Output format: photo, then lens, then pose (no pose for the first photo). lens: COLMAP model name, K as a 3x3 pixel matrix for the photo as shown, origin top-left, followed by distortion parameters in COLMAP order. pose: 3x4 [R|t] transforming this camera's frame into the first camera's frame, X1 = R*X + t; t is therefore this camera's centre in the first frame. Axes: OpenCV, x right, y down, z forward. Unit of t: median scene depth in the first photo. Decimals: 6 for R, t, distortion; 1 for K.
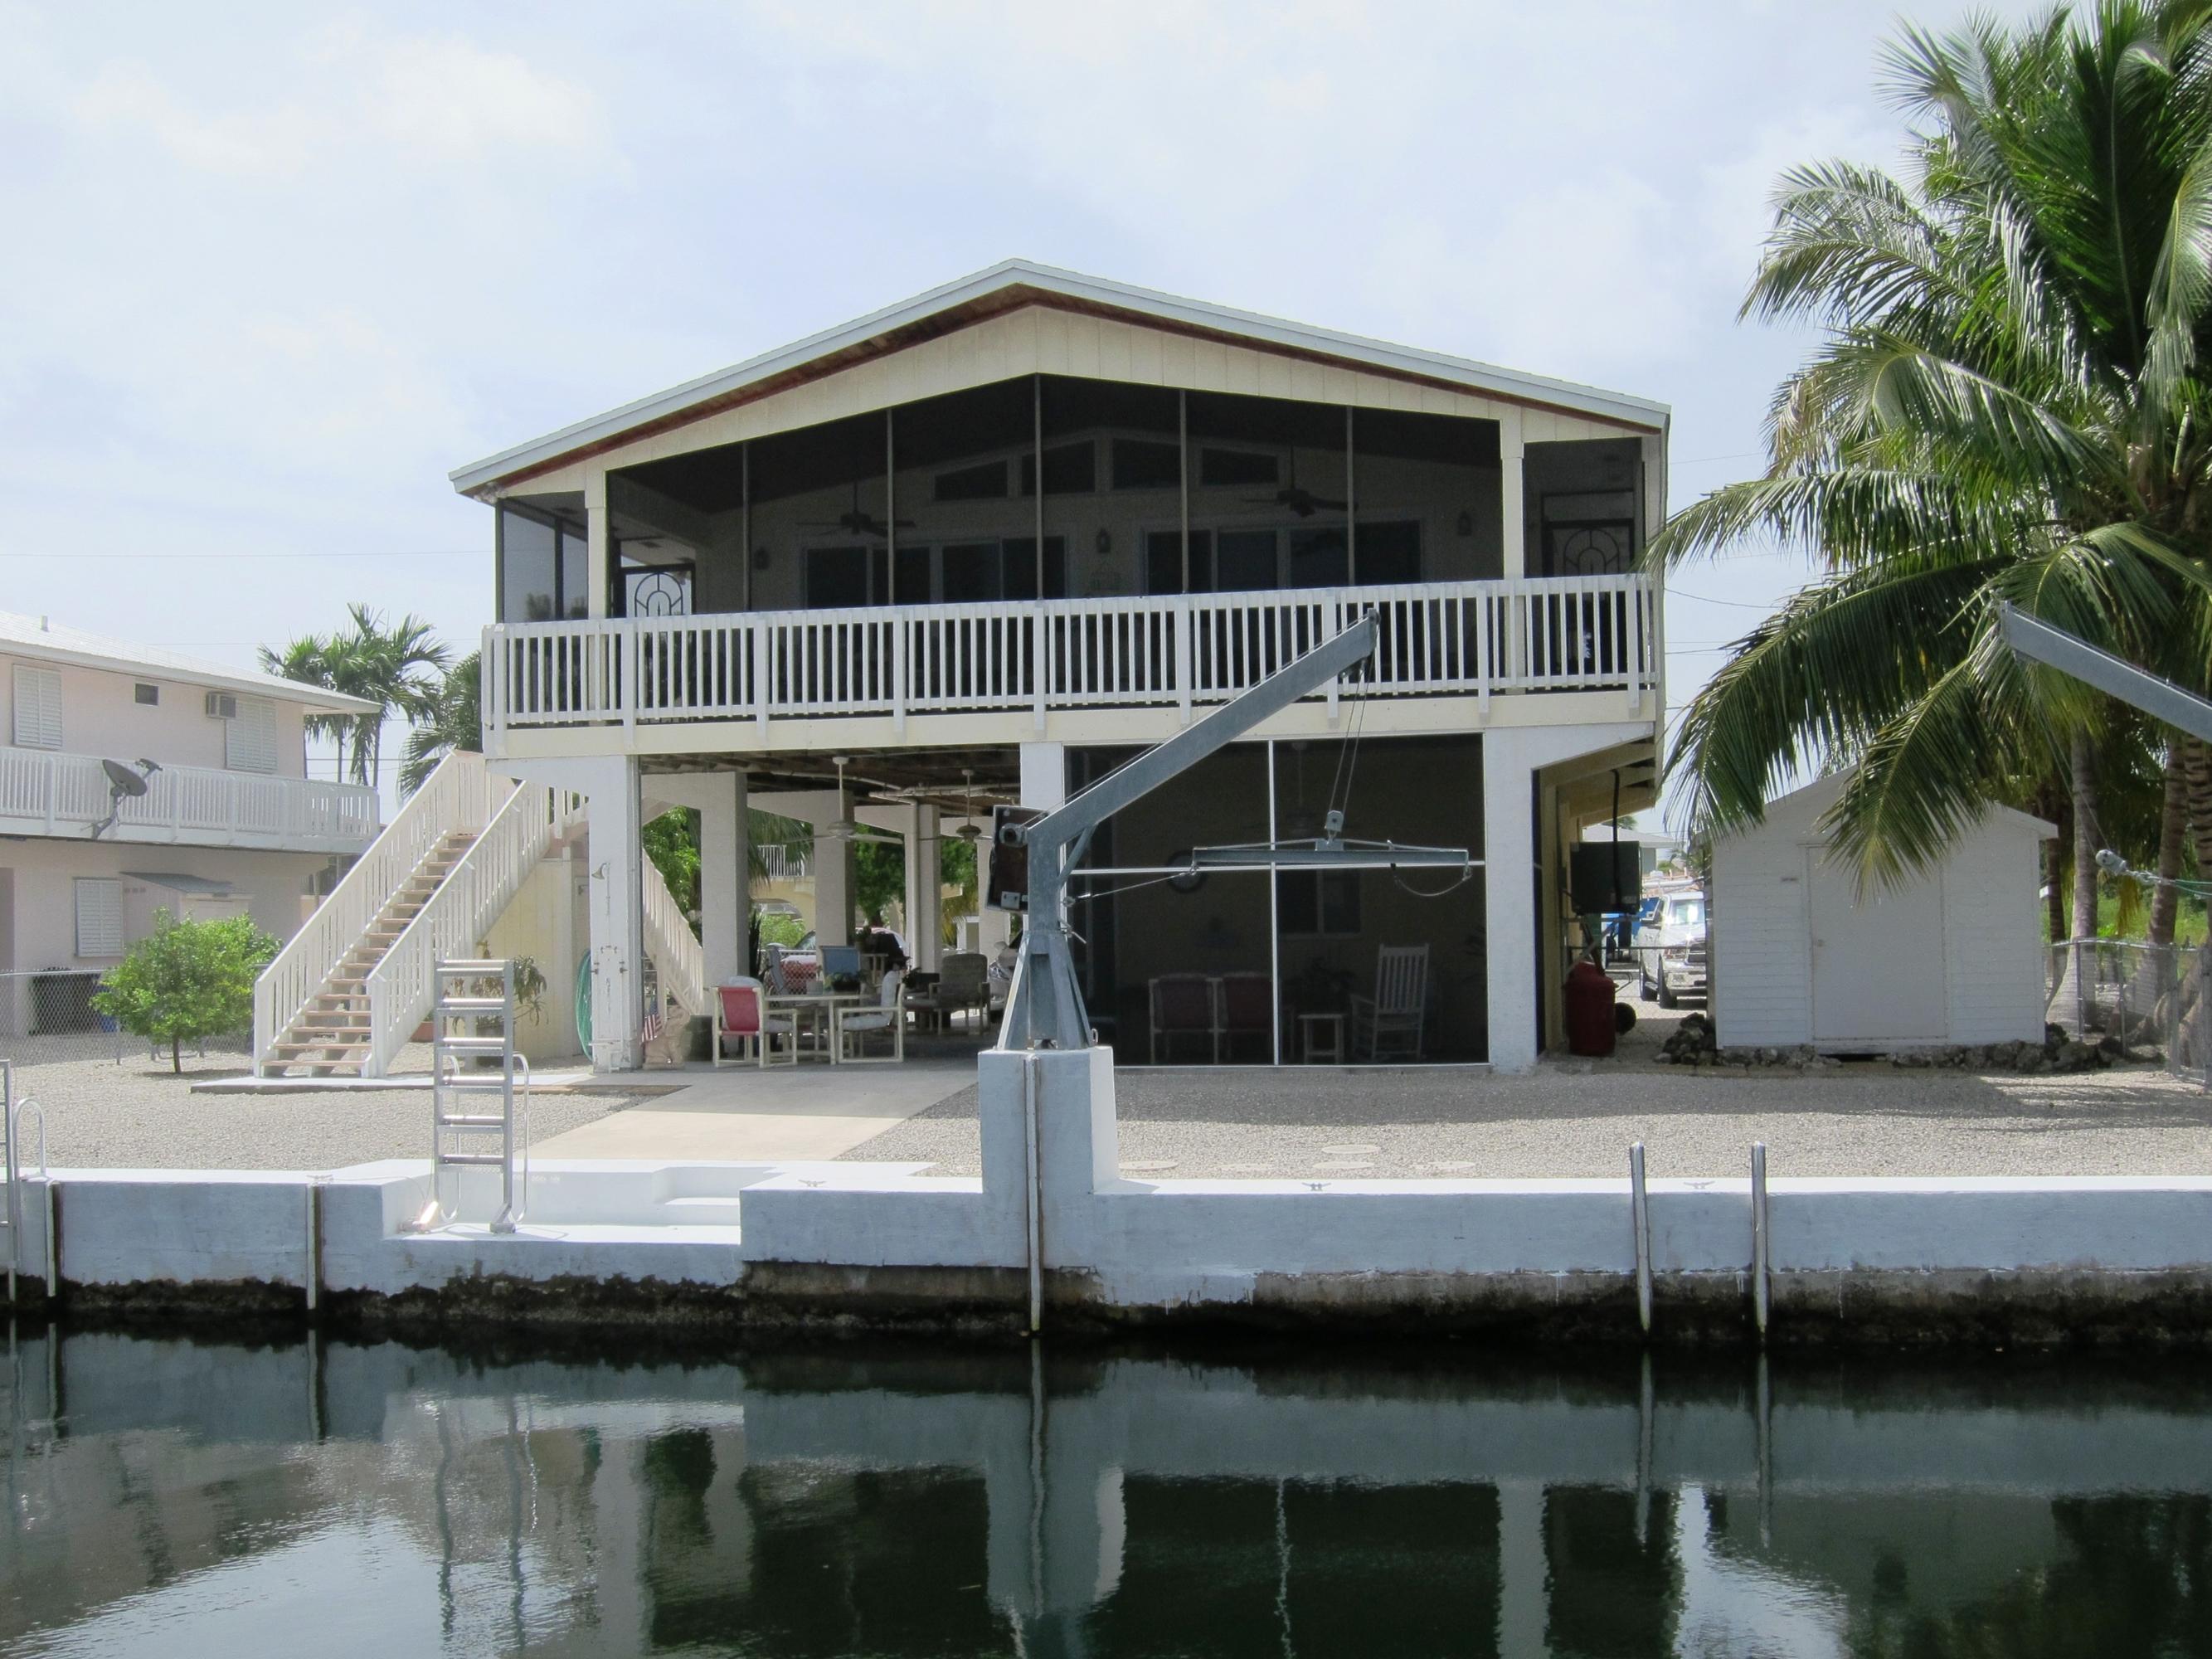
lens RADIAL K [[1847.5, 0, 1099.7], [0, 1847.5, 818.5], [0, 0, 1]] dist [-0.056953, 0.018561]
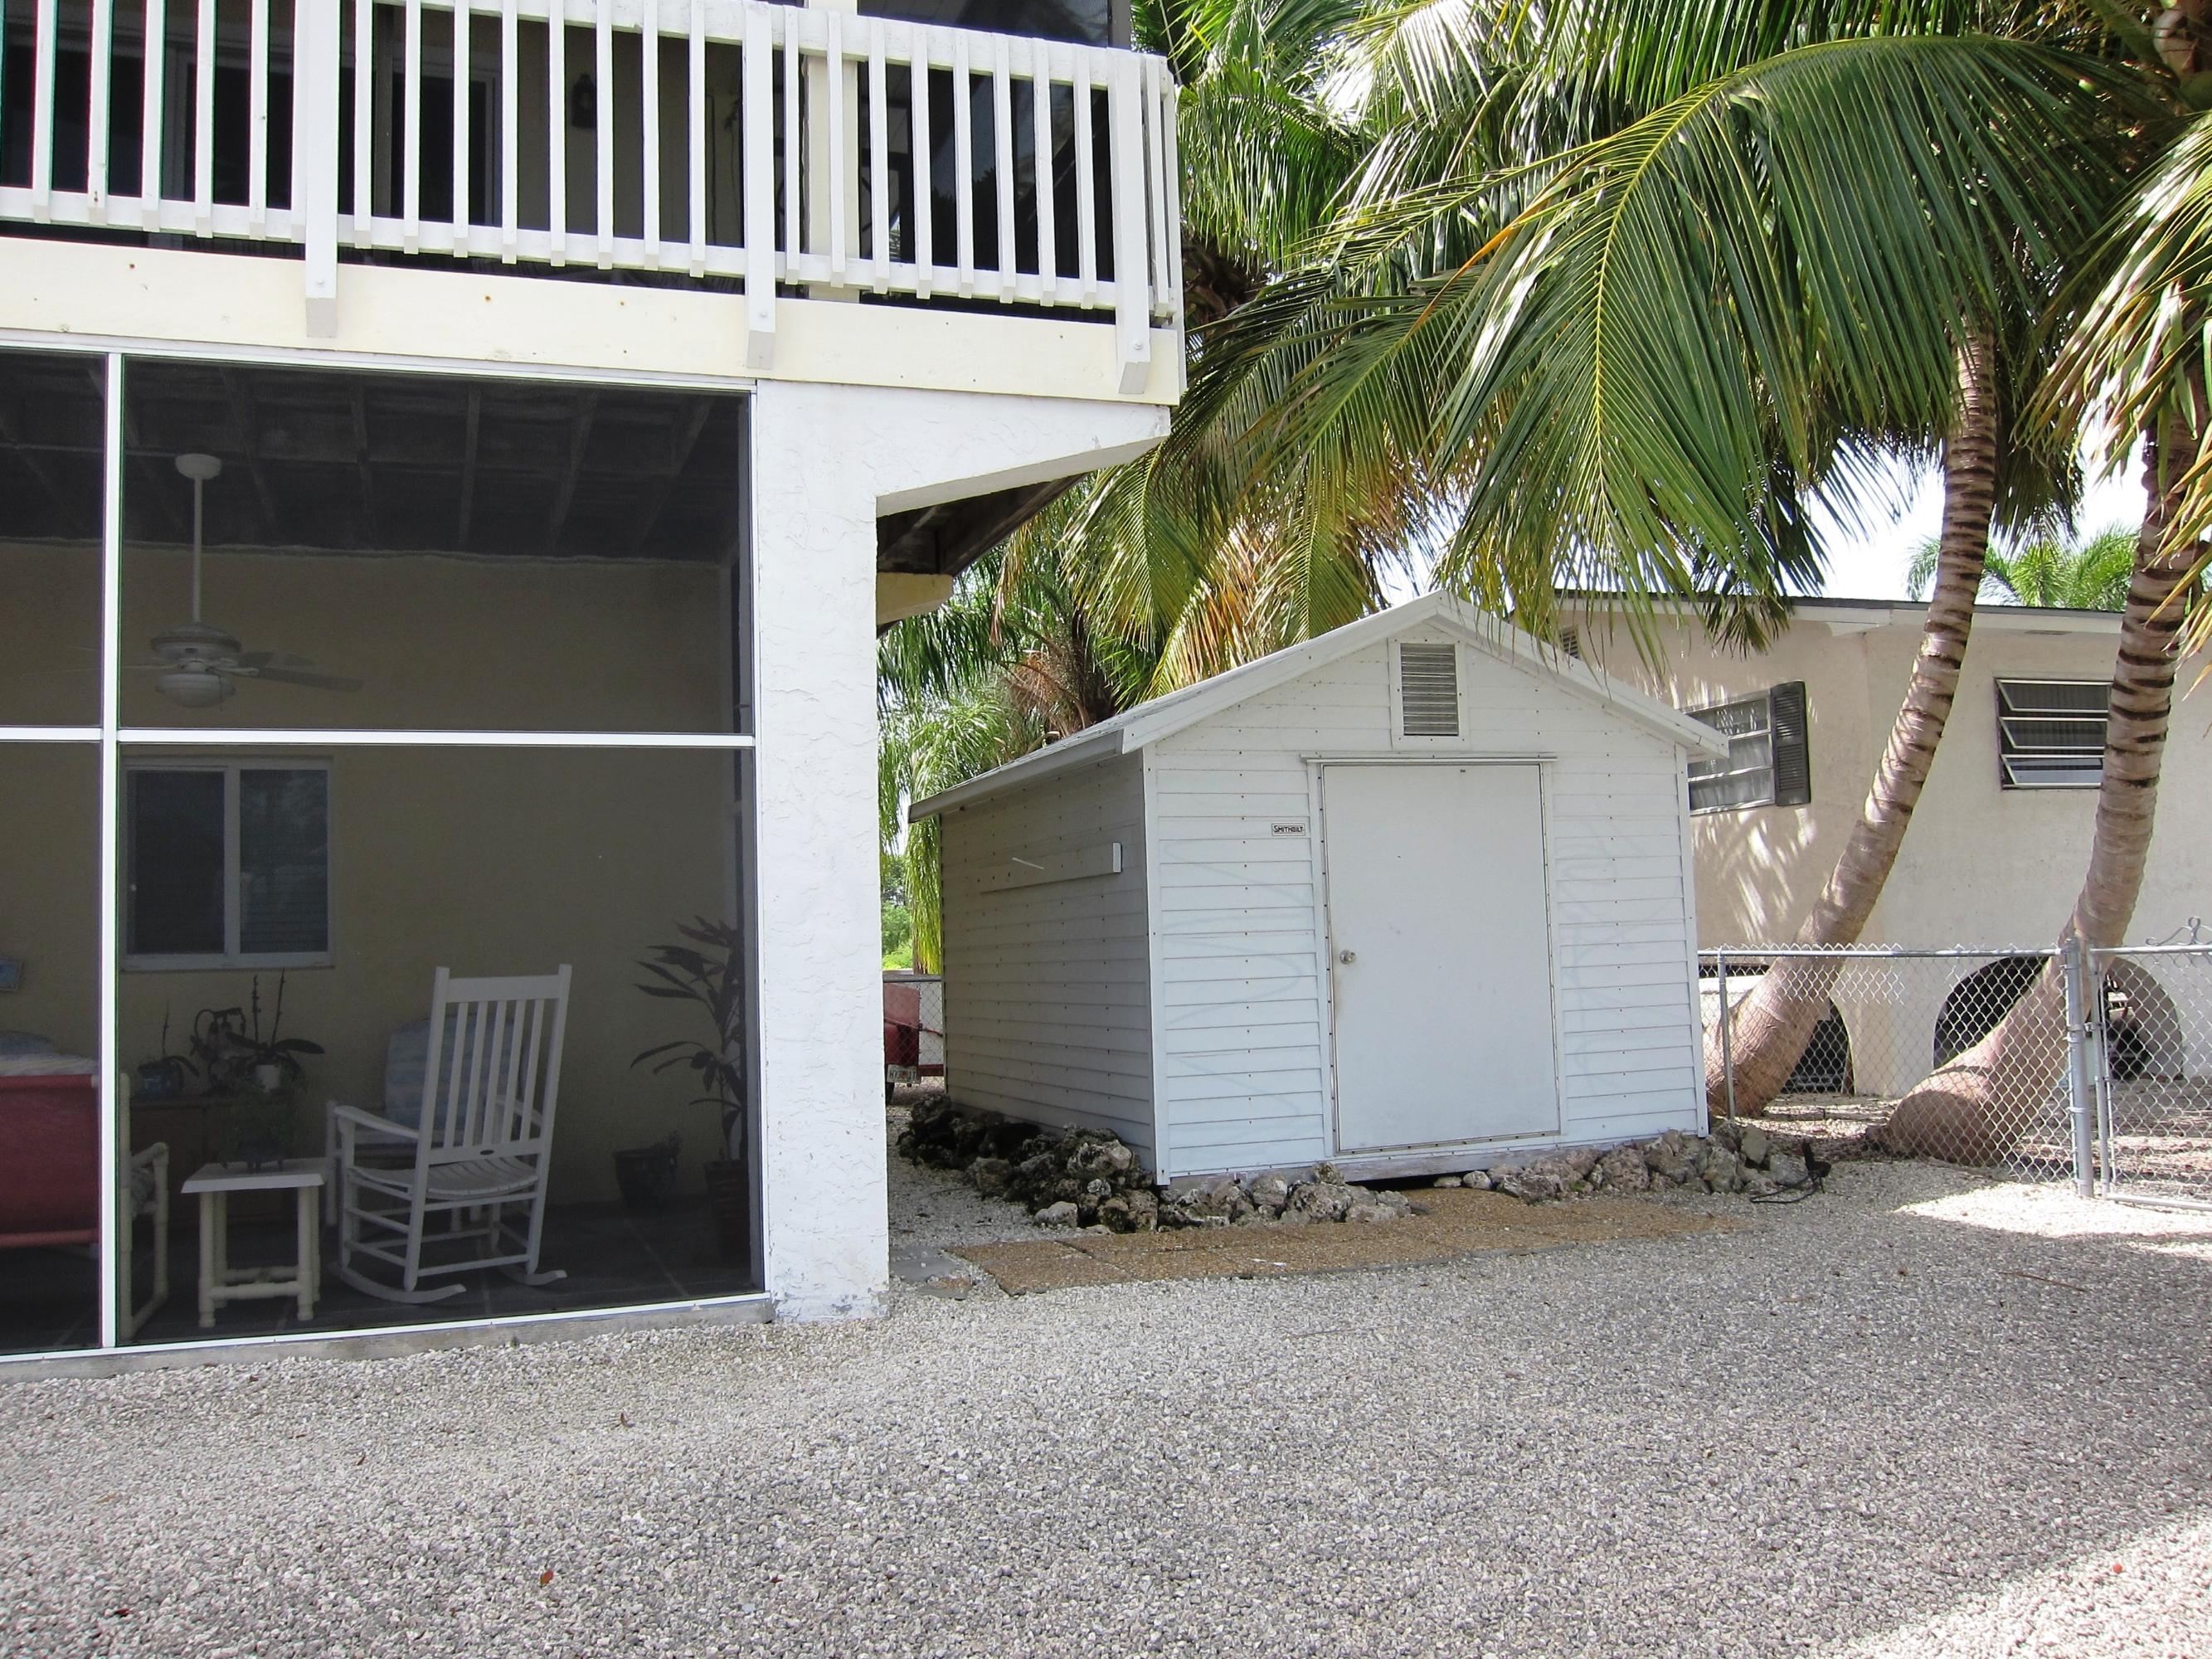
lens RADIAL K [[1847.5, 0, 1099.7], [0, 1847.5, 818.5], [0, 0, 1]] dist [-0.056953, 0.018561]
pose [[0.835312, 0.030832, 0.548910, 0.063189], [-0.017348, 0.999407, -0.029737, 0.047273], [-0.549502, 0.015317, 0.835352, 0.630380]]
